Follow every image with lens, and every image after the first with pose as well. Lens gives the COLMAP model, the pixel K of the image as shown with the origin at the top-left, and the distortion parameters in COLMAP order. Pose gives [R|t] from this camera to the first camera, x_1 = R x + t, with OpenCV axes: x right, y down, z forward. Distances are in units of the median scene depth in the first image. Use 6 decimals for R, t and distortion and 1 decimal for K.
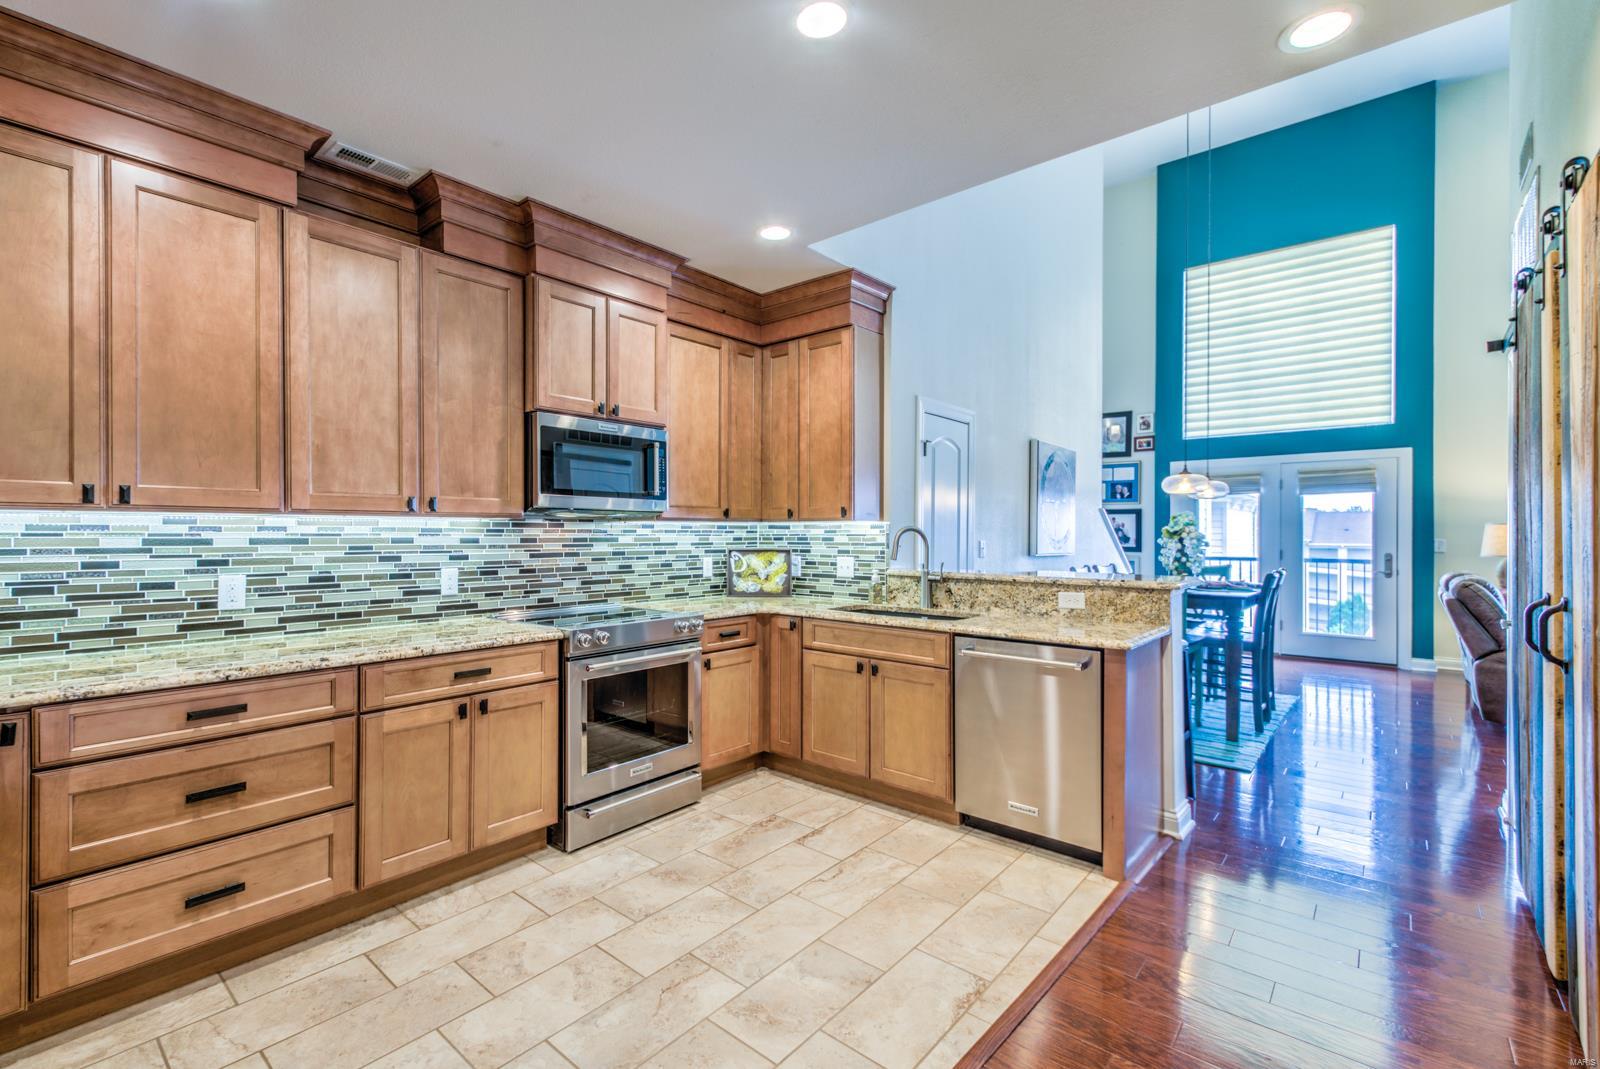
lens RADIAL K [[705.7, 0, 759.3], [0, 705.7, 536.9], [0, 0, 1]] dist [0.002409, 0.000156]
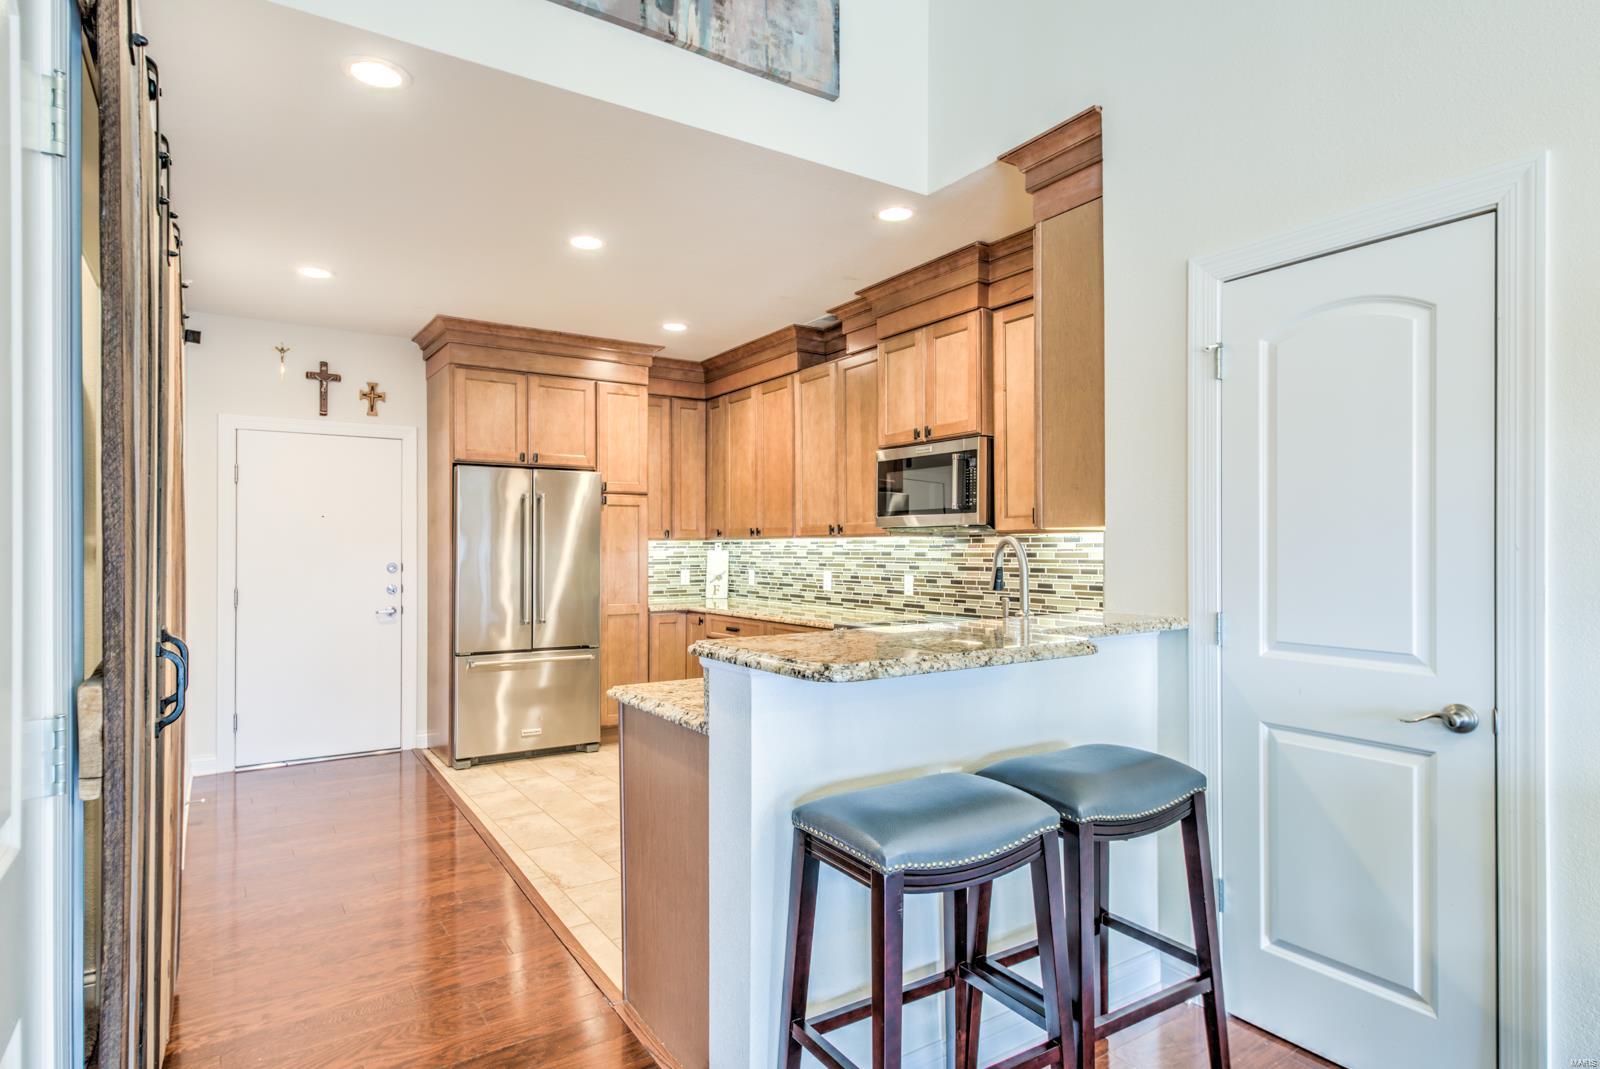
lens RADIAL K [[867.1, 0, 778.7], [0, 867.1, 552.4], [0, 0, 1]] dist [0.002052, -0.000439]
pose [[-0.269850, 0.002817, -0.962898, 0.968689], [-0.002718, 0.999990, 0.003687, -0.002725], [0.962899, 0.003612, -0.269840, 0.997159]]
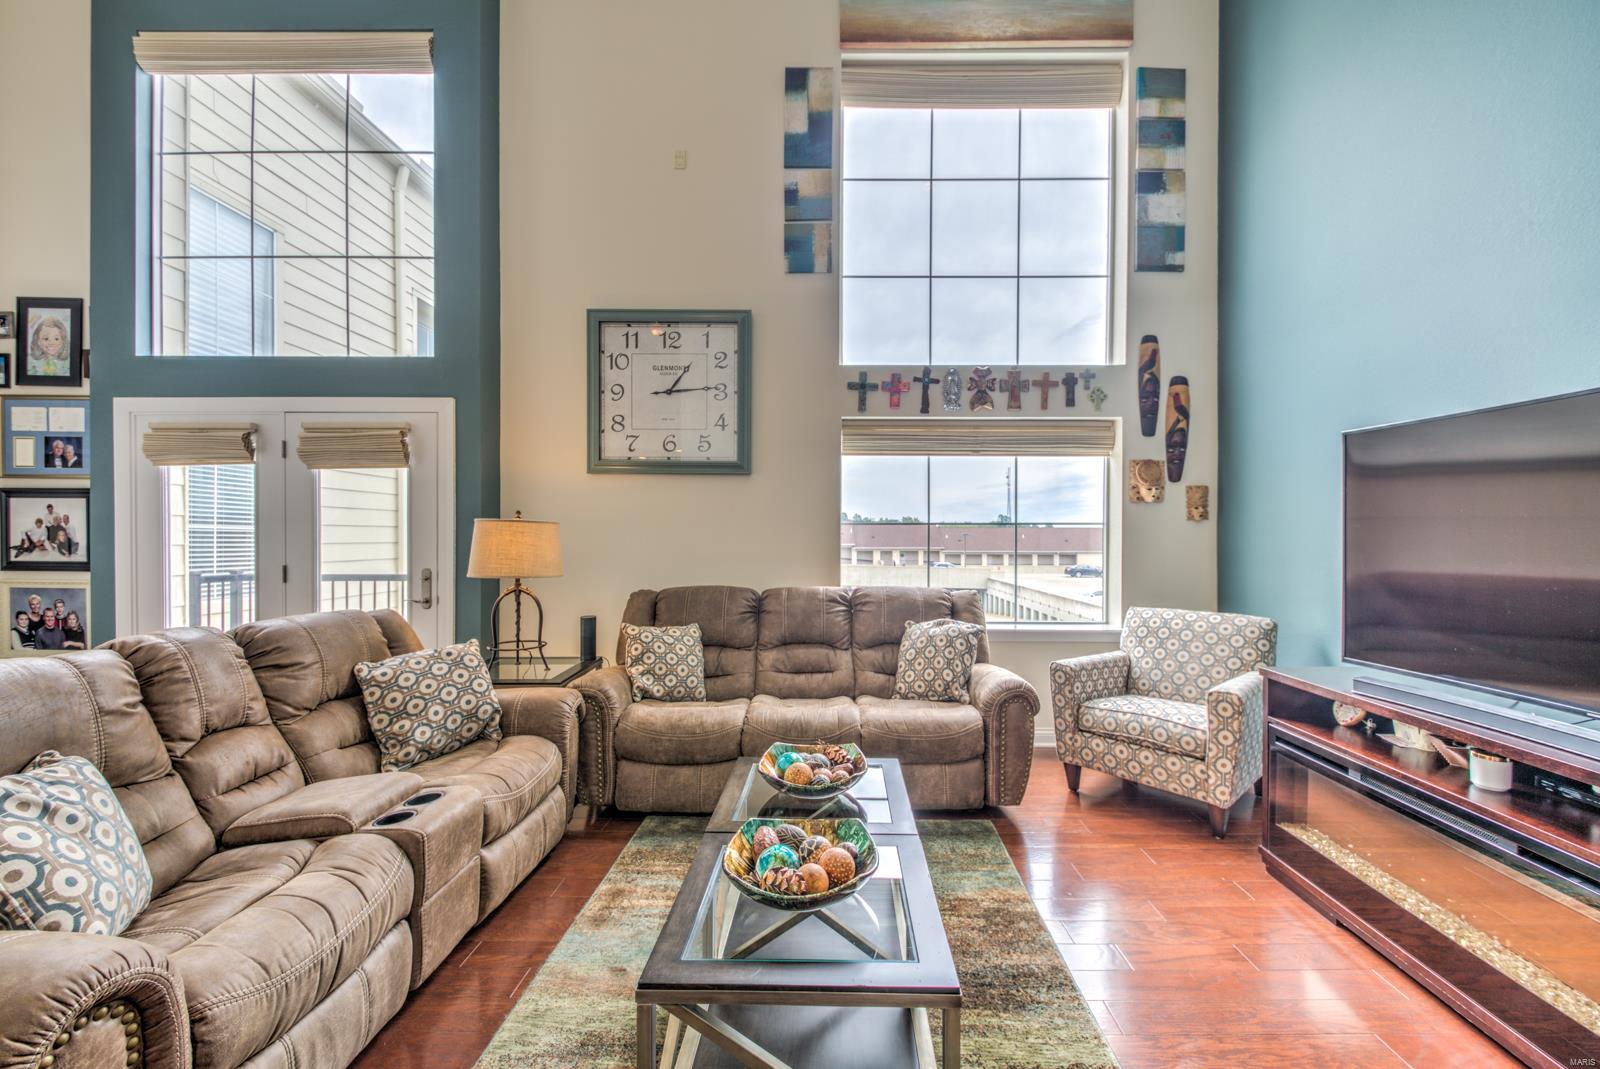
lens RADIAL K [[639.9, 0, 803.7], [0, 639.9, 539.2], [0, 0, 1]] dist [0.017747, -0.009368]
pose [[0.754167, 0.000055, 0.656683, 1.430925], [-0.000833, 0.999999, 0.000874, -0.006605], [-0.656683, -0.001206, 0.754166, 0.682694]]
